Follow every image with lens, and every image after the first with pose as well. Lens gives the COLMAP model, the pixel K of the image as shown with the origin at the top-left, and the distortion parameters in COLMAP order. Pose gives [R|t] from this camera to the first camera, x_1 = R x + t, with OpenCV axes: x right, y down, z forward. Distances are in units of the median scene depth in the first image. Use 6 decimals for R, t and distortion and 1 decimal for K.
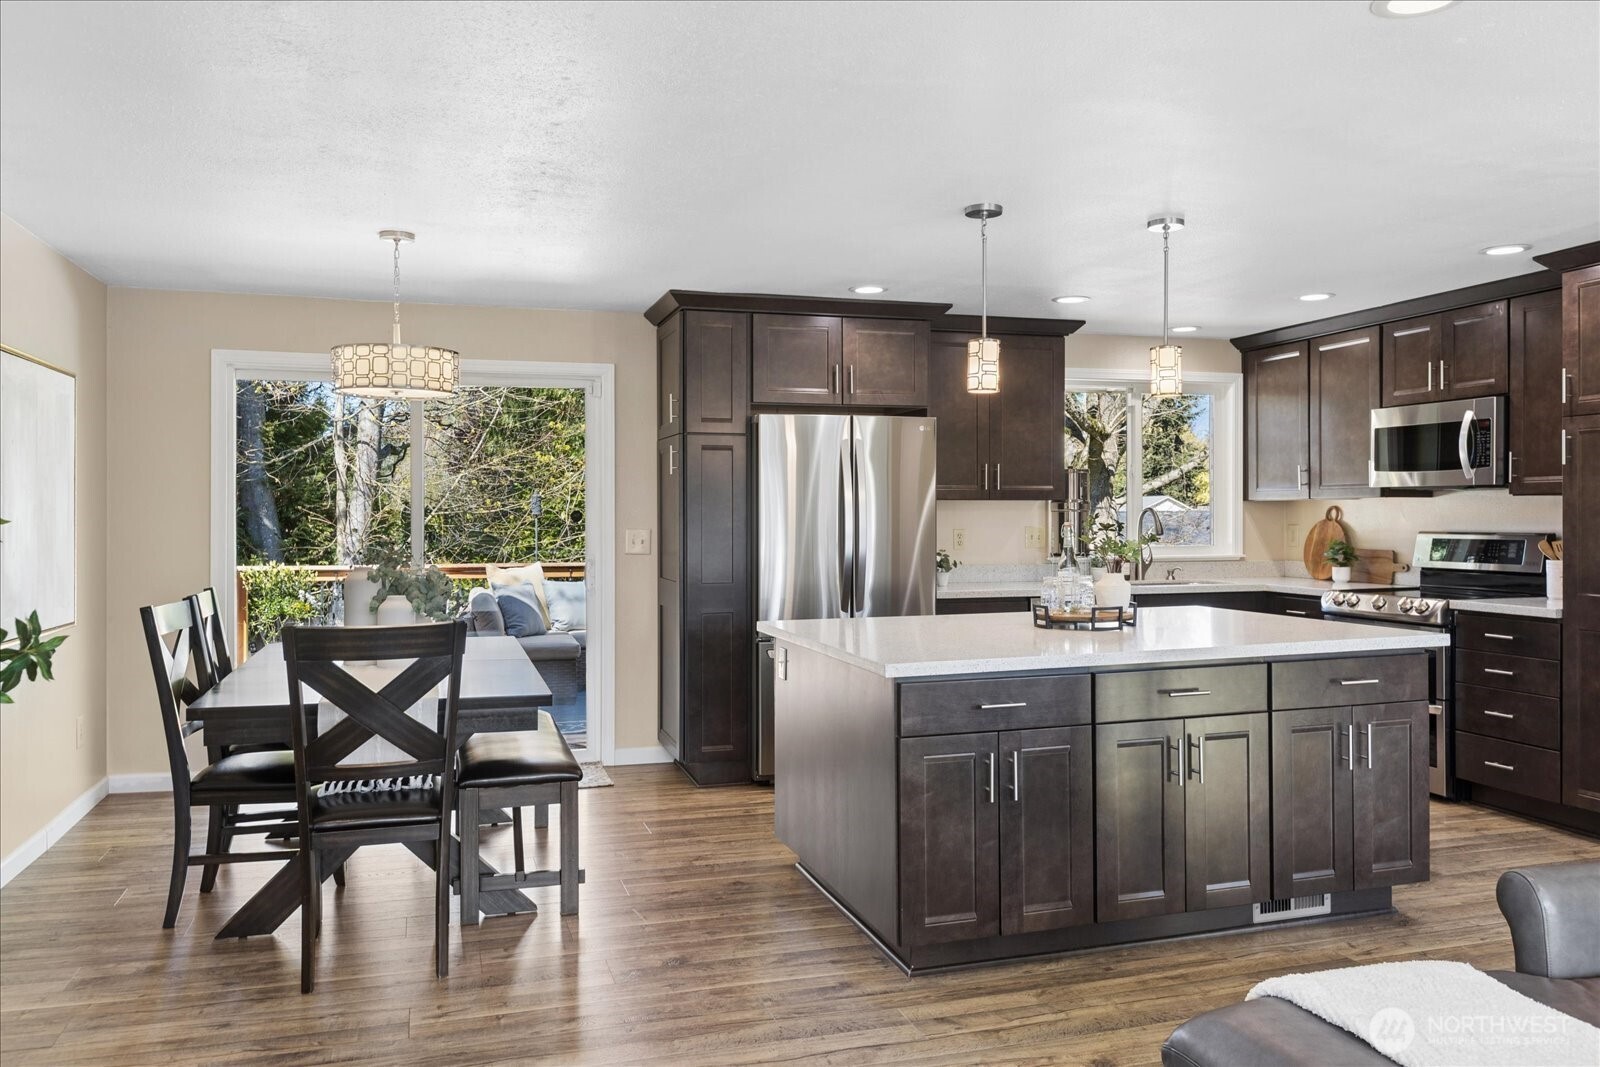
lens RADIAL K [[1236.0, 0, 800.1], [0, 1236.0, 528.1], [0, 0, 1]] dist [0.001009, -0.004487]
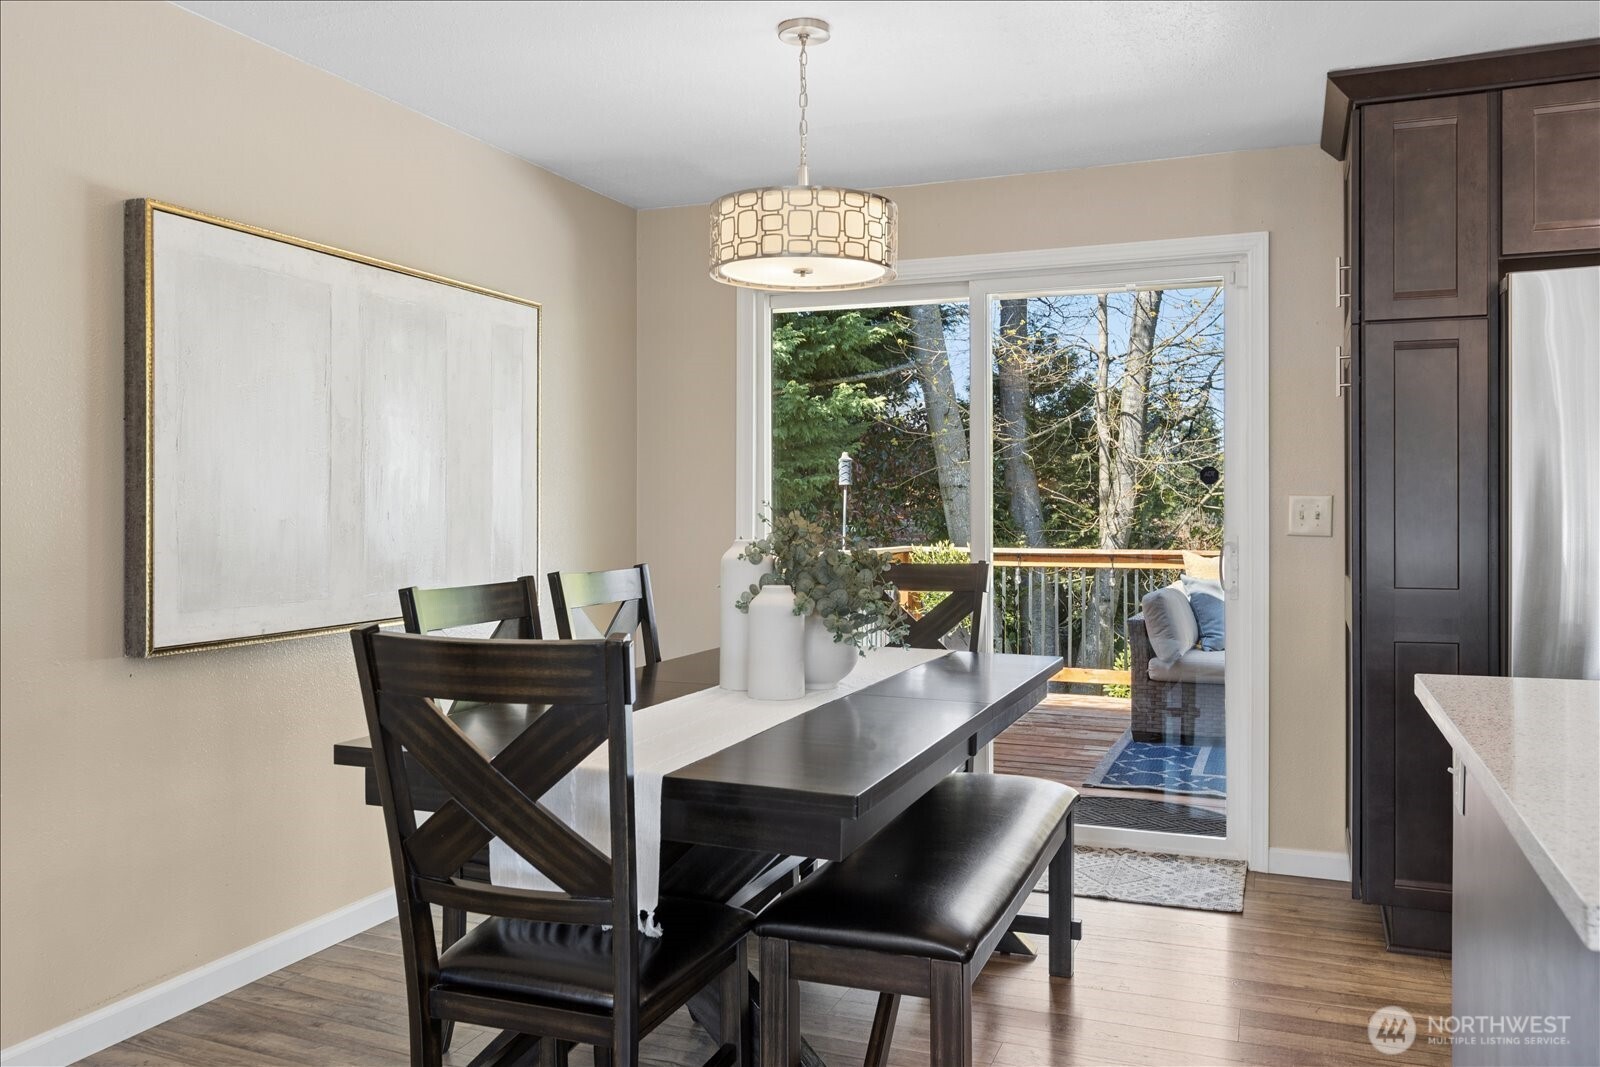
lens RADIAL K [[1236.0, 0, 795.3], [0, 1236.0, 503.8], [0, 0, 1]] dist [0.001009, -0.004487]
pose [[0.777313, 0.000683, -0.629113, 0.061570], [-0.008180, 0.999926, -0.009022, 0.013847], [0.629061, 0.012159, 0.777261, 0.389481]]
